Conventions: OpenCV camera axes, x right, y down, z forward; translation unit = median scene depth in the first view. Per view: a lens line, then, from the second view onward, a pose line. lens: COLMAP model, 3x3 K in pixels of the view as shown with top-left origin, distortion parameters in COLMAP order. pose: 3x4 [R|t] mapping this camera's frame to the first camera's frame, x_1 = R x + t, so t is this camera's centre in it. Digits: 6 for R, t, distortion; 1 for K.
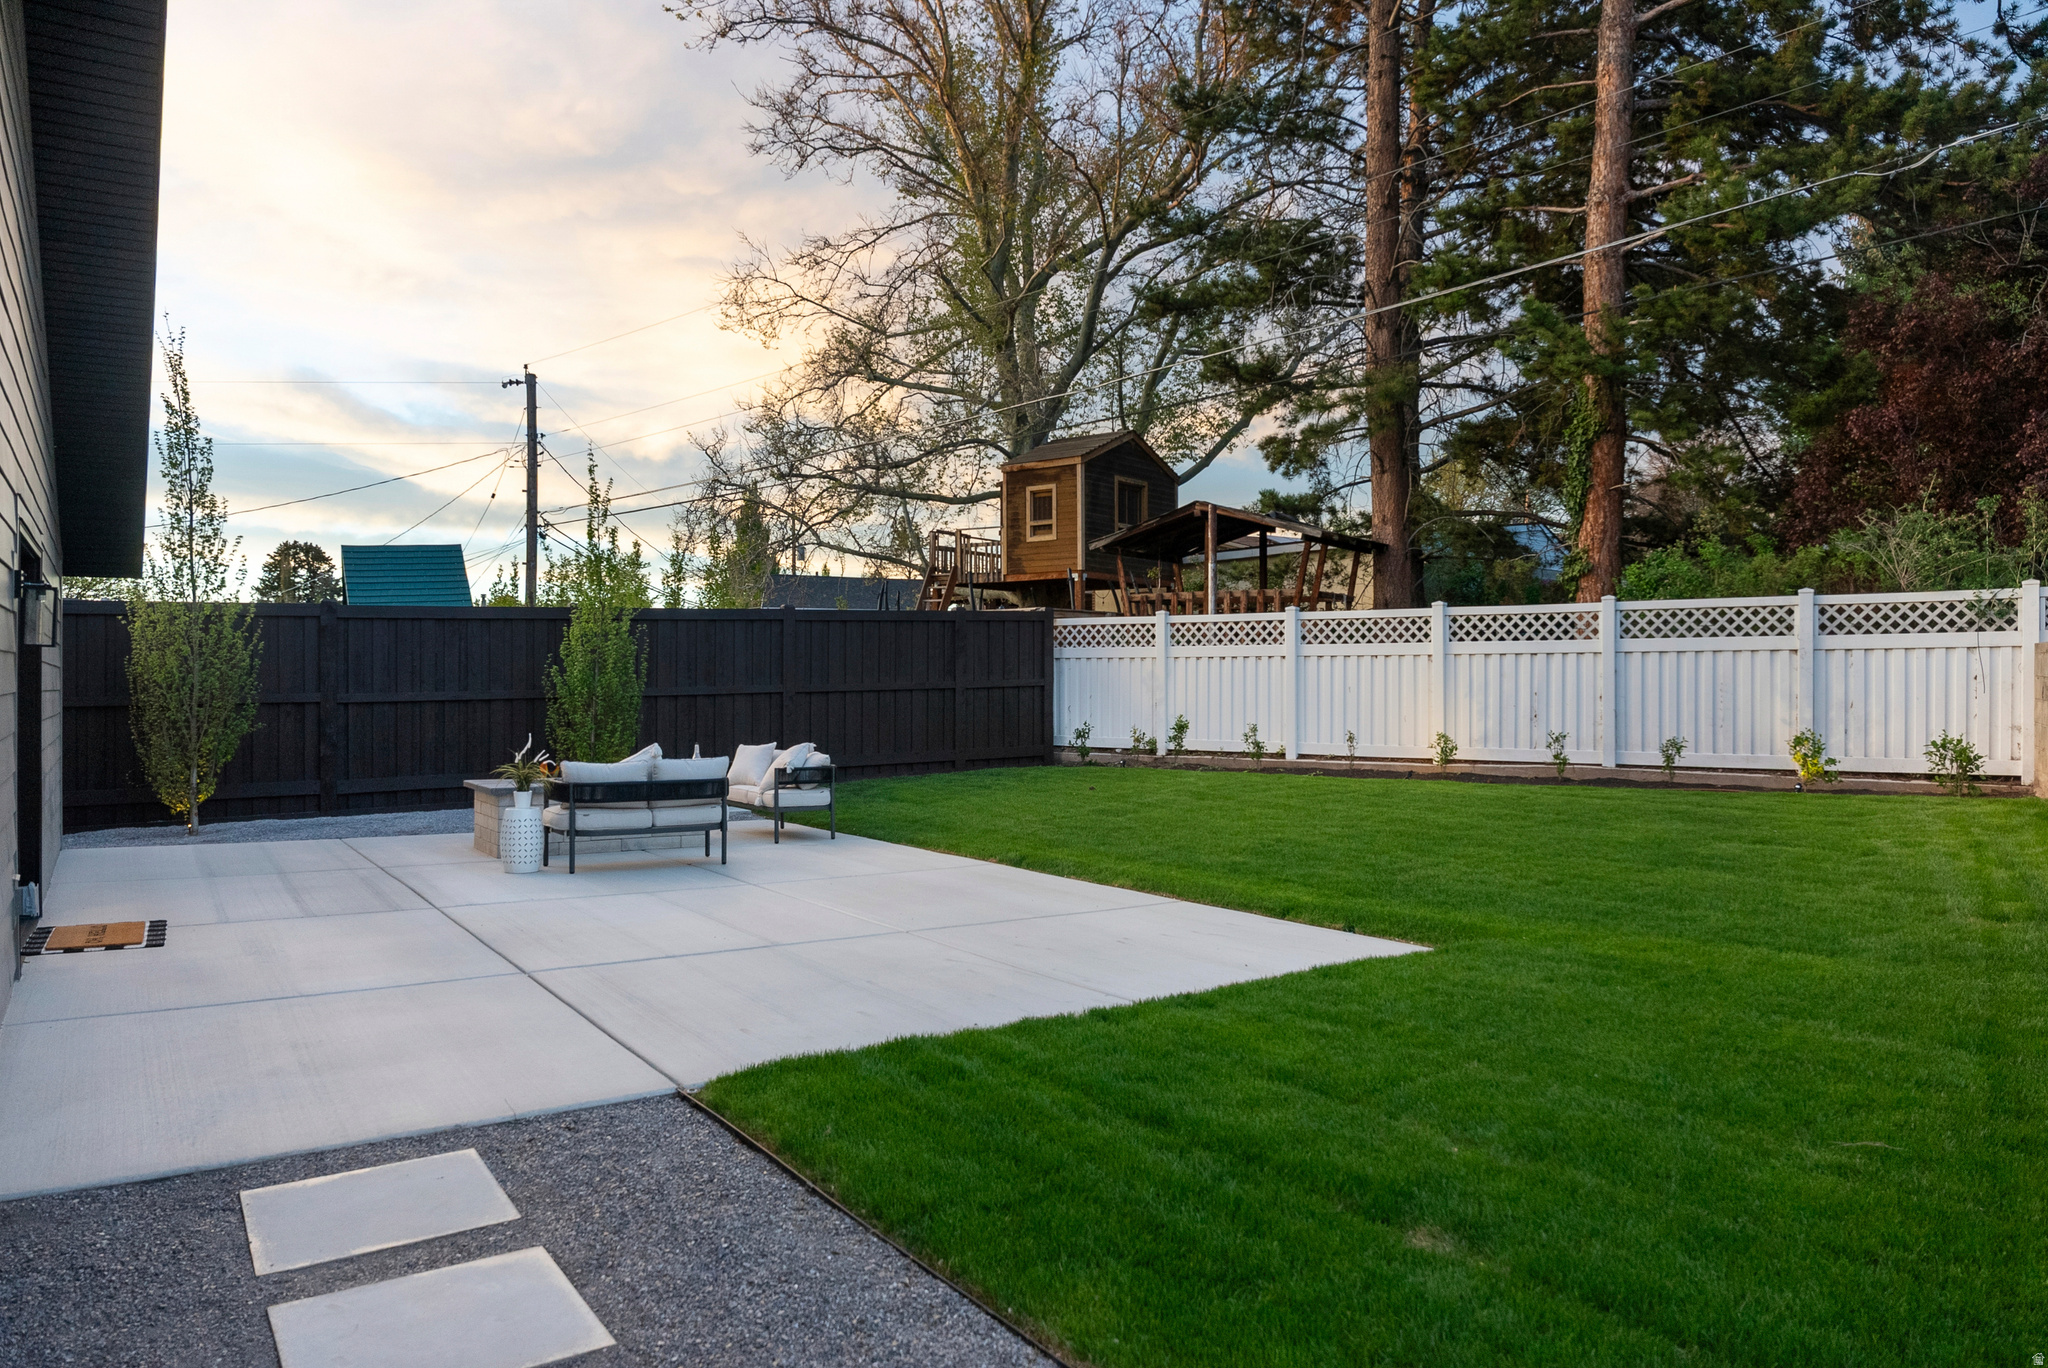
lens RADIAL K [[1426.4, 0, 1018.5], [0, 1426.4, 696.2], [0, 0, 1]] dist [0.001334, -0.000626]
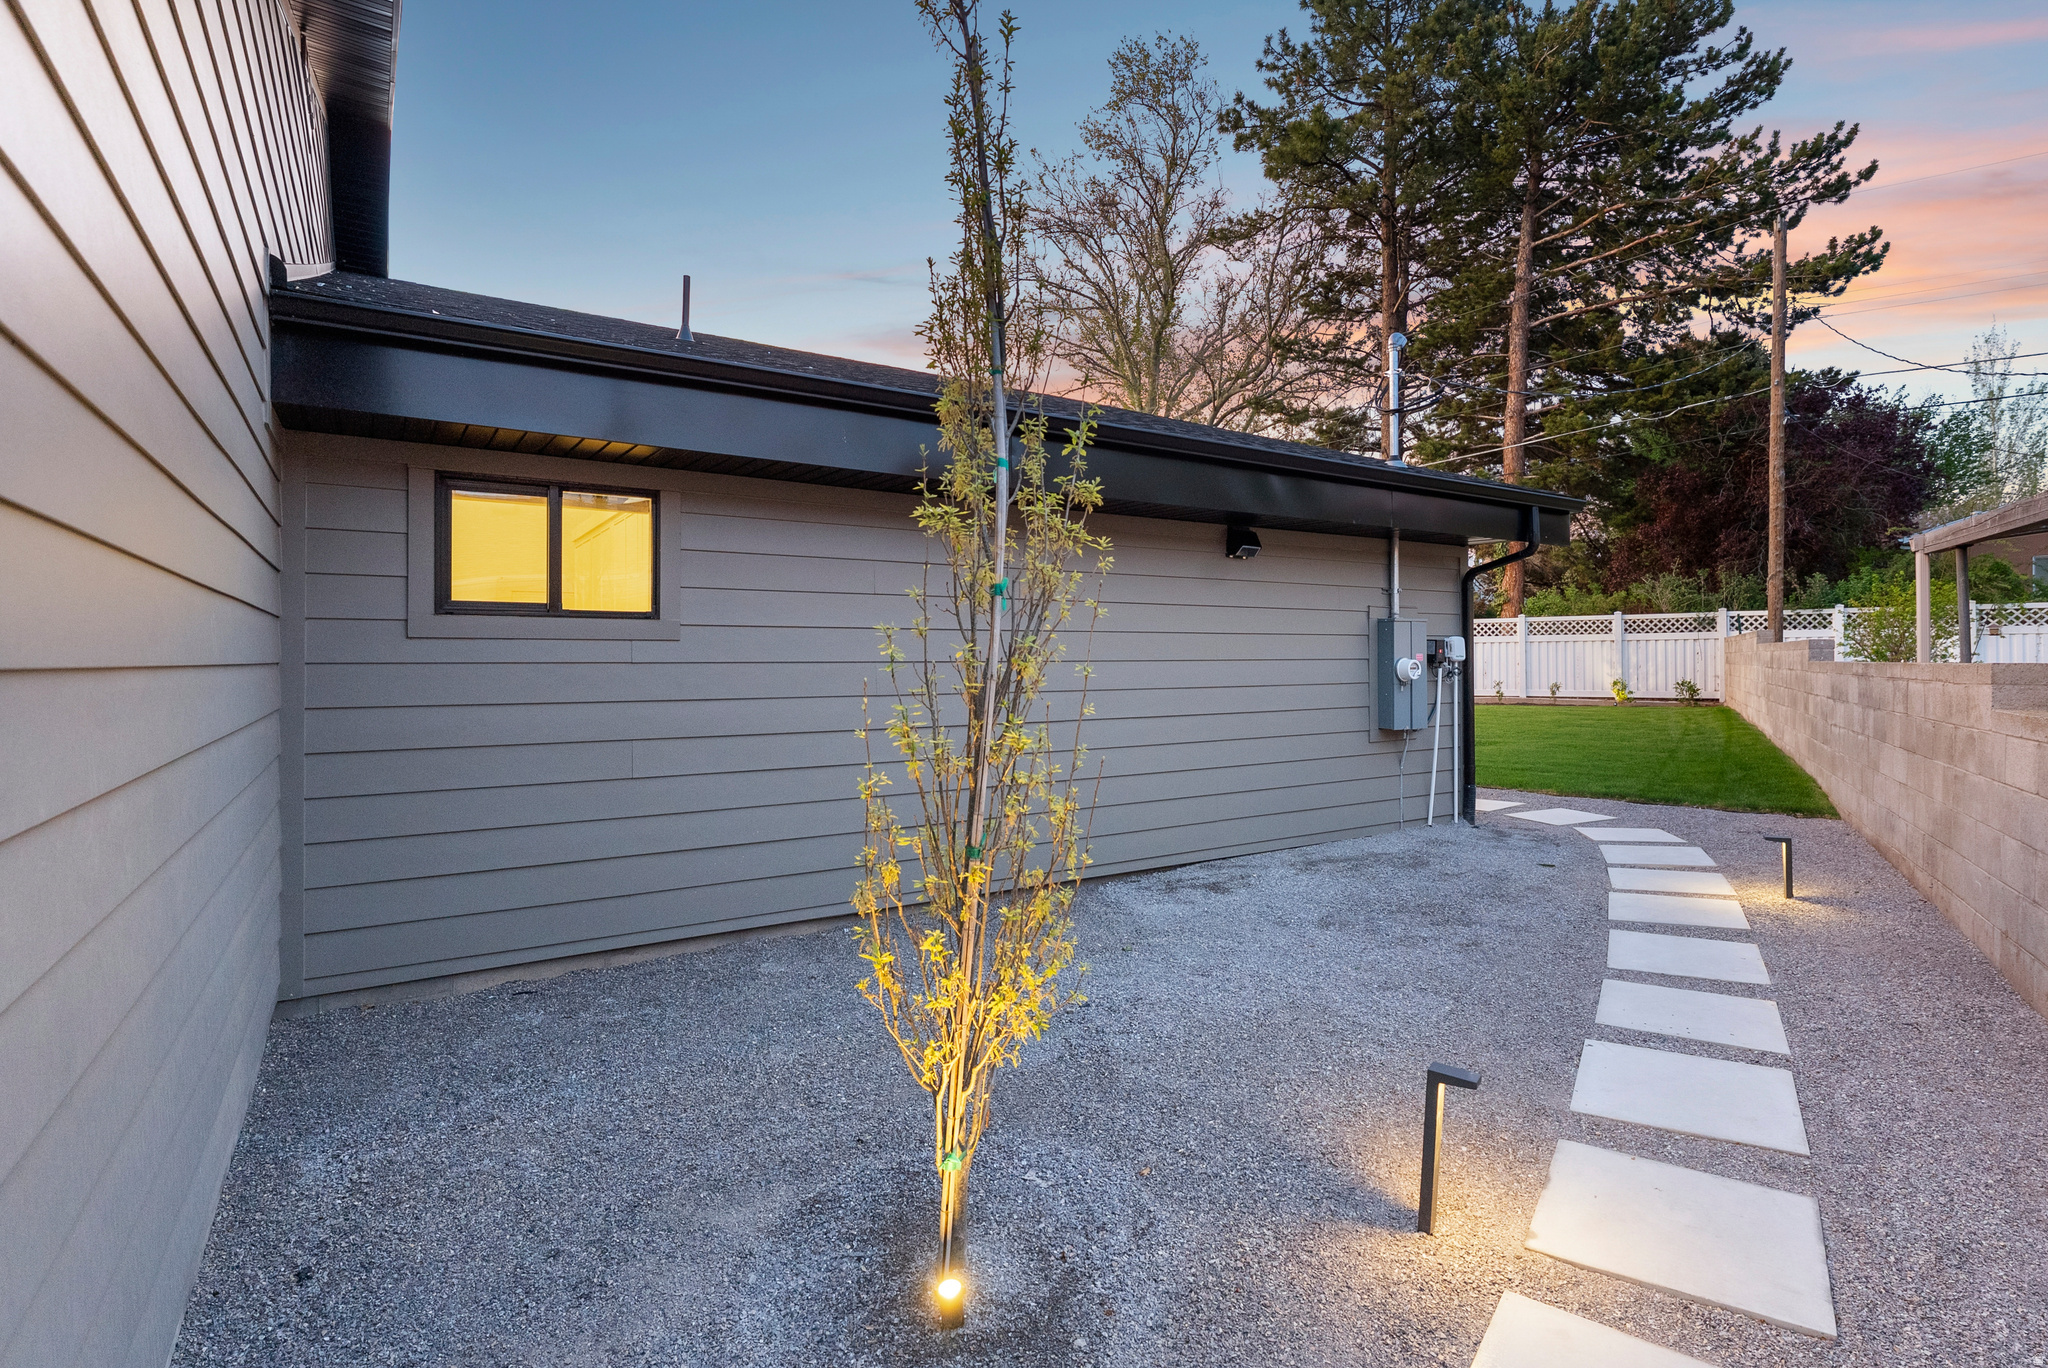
lens RADIAL K [[1008.4, 0, 1034.0], [0, 1008.4, 667.1], [0, 0, 1]] dist [0.001330, 0.000156]
pose [[0.999843, -0.009633, -0.014870, -0.281488], [0.009712, 0.999939, 0.005289, -0.009038], [0.014818, -0.005433, 0.999875, -0.490333]]
